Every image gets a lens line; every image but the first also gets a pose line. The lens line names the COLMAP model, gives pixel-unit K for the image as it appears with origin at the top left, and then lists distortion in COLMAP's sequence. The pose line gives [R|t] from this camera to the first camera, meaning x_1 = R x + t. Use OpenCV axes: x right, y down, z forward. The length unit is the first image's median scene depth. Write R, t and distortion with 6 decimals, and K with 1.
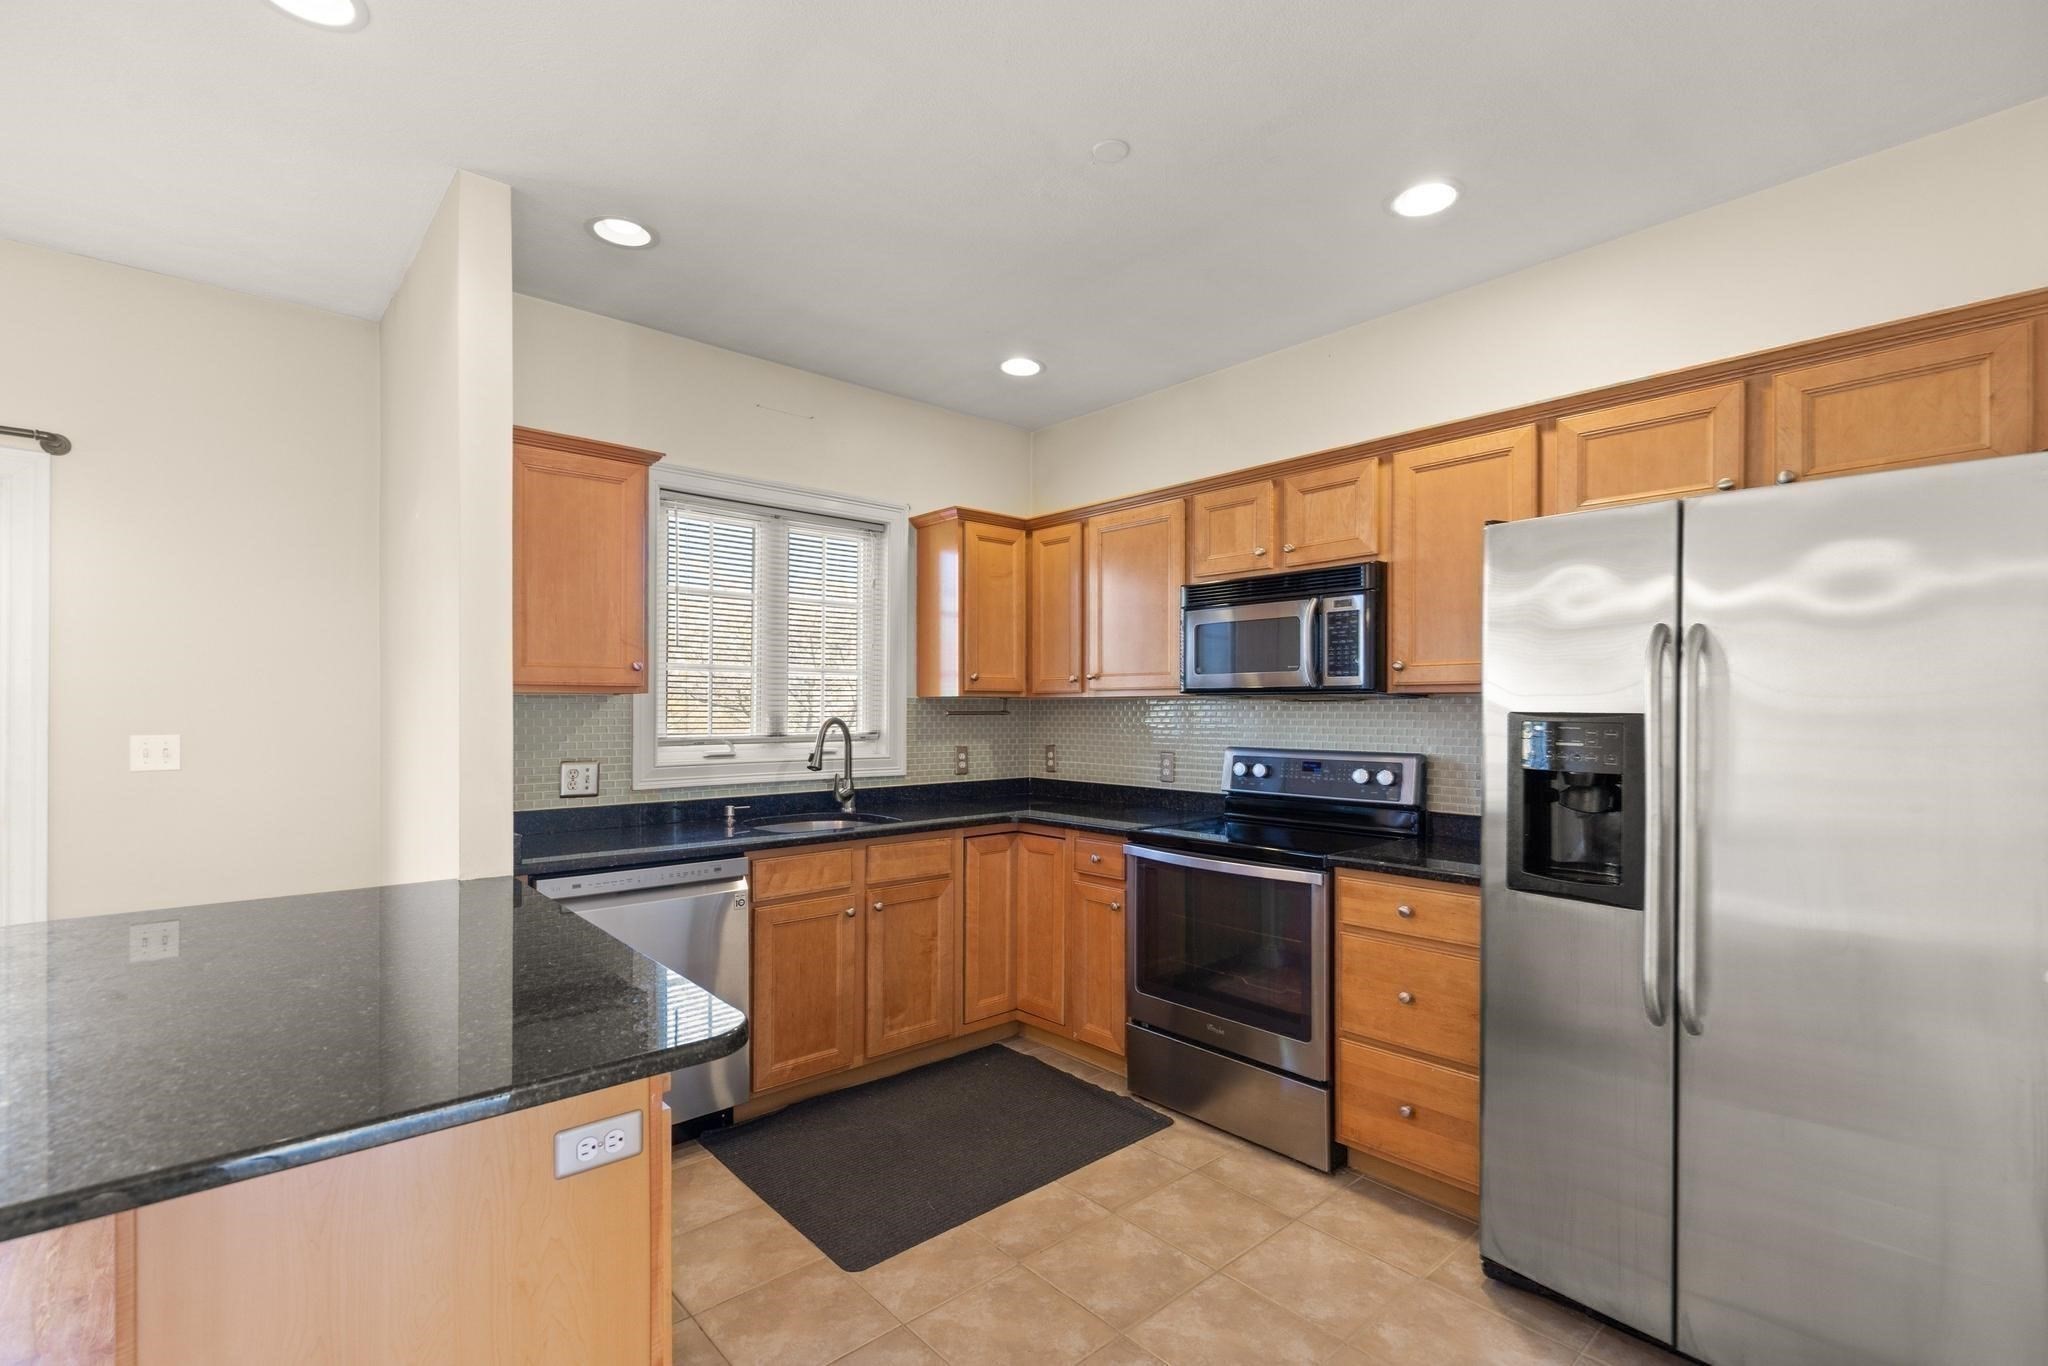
lens RADIAL K [[933.4, 0, 1023.8], [0, 933.4, 716.6], [0, 0, 1]] dist [0.018323, 0.000135]
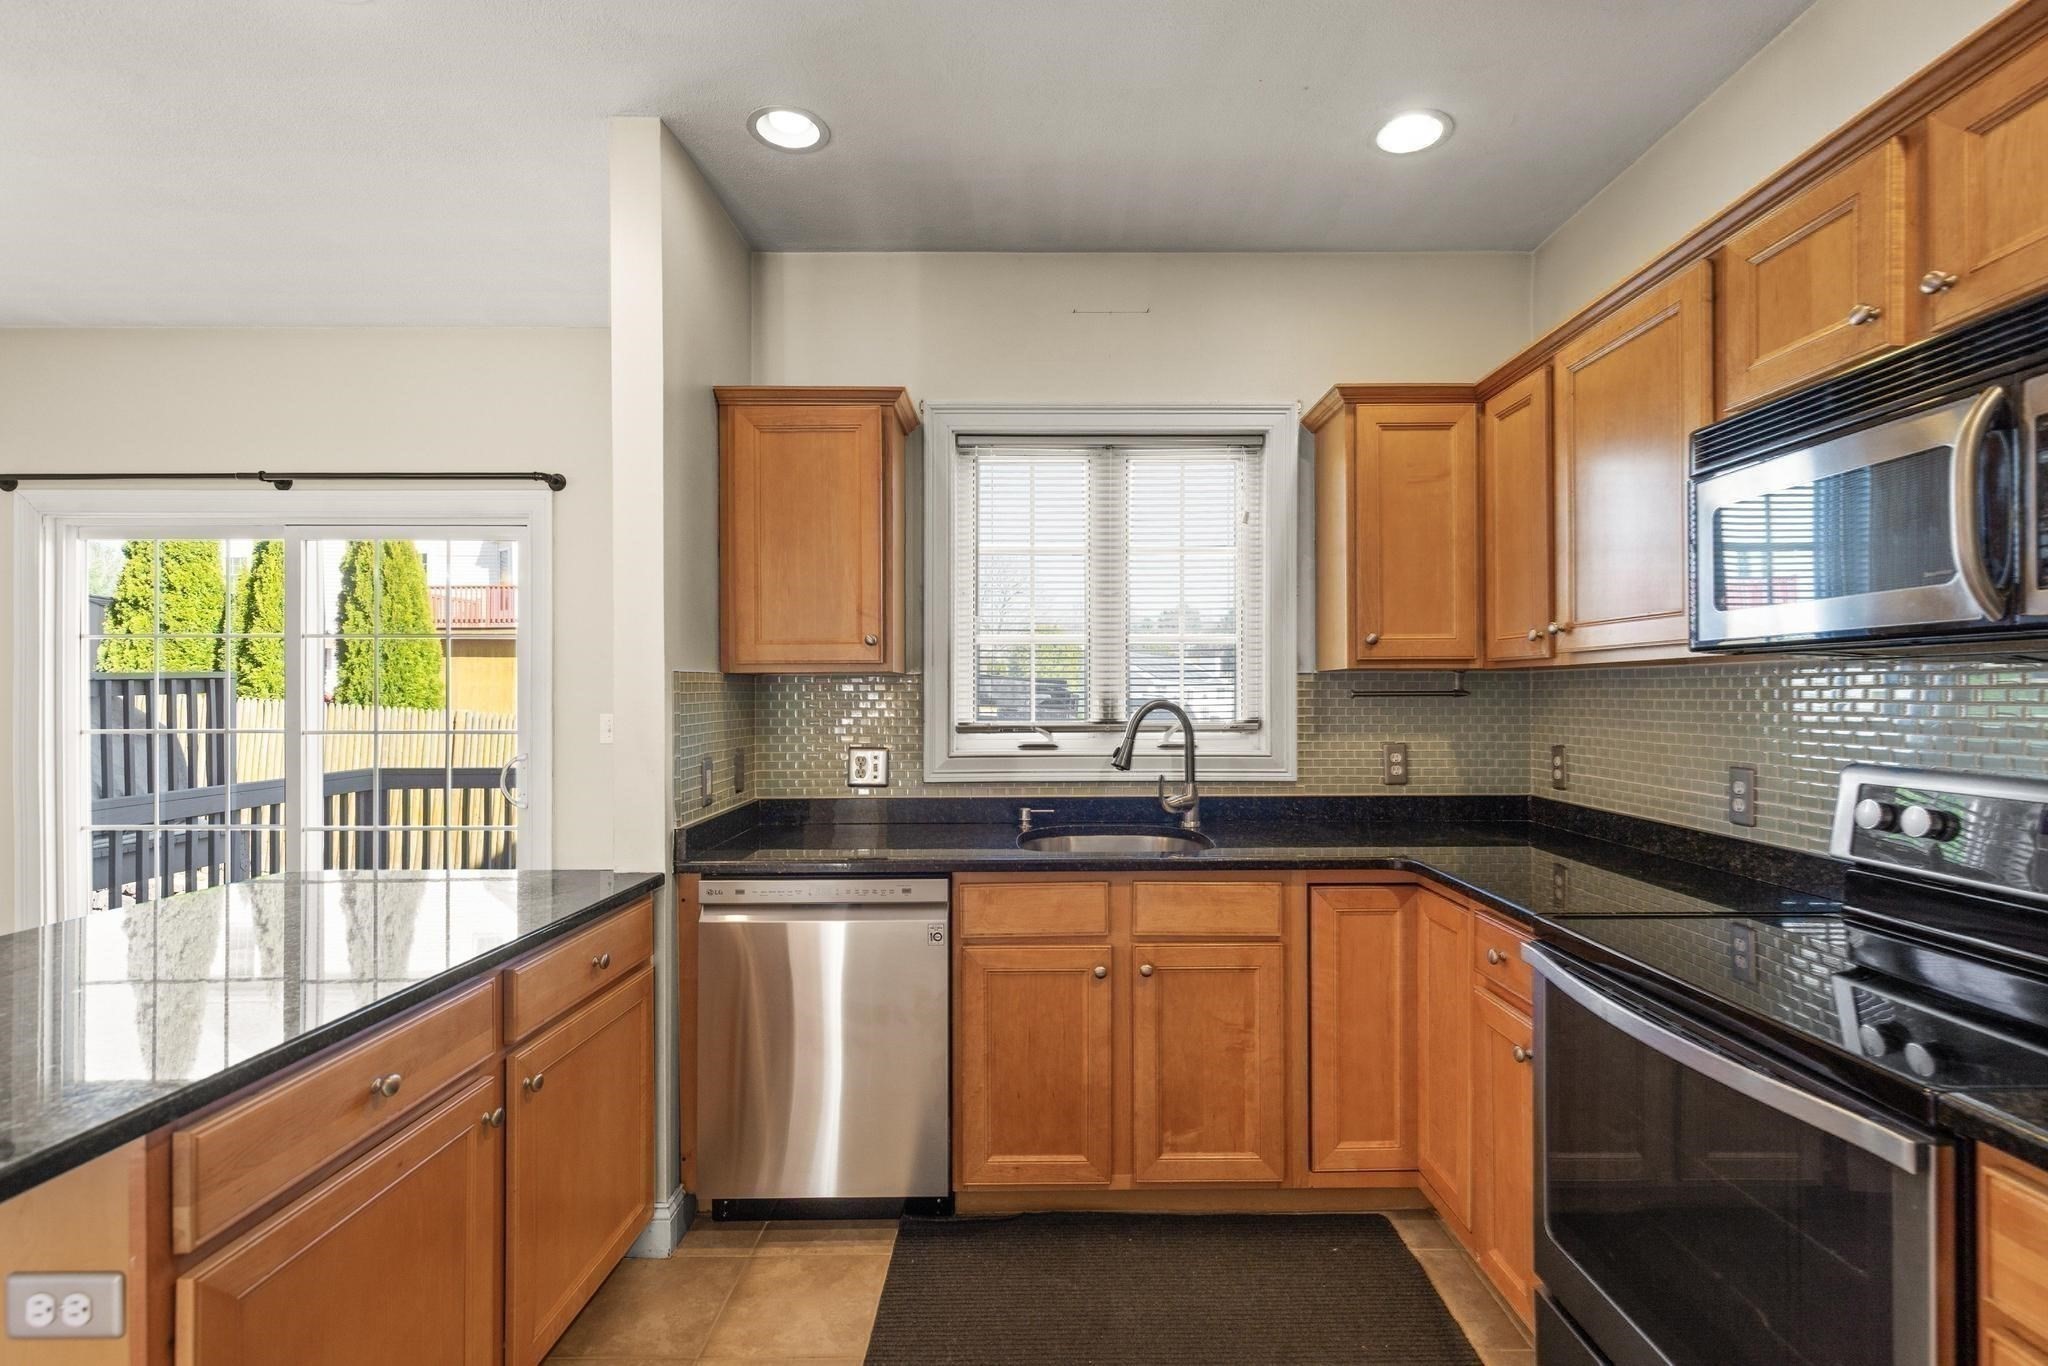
lens RADIAL K [[942.3, 0, 1032.7], [0, 942.3, 694.7], [0, 0, 1]] dist [0.016594, -0.005106]
pose [[0.753083, -0.002715, -0.657920, 0.222475], [-0.000860, 0.999987, -0.005110, 0.000561], [0.657925, 0.004414, 0.753070, 0.370486]]
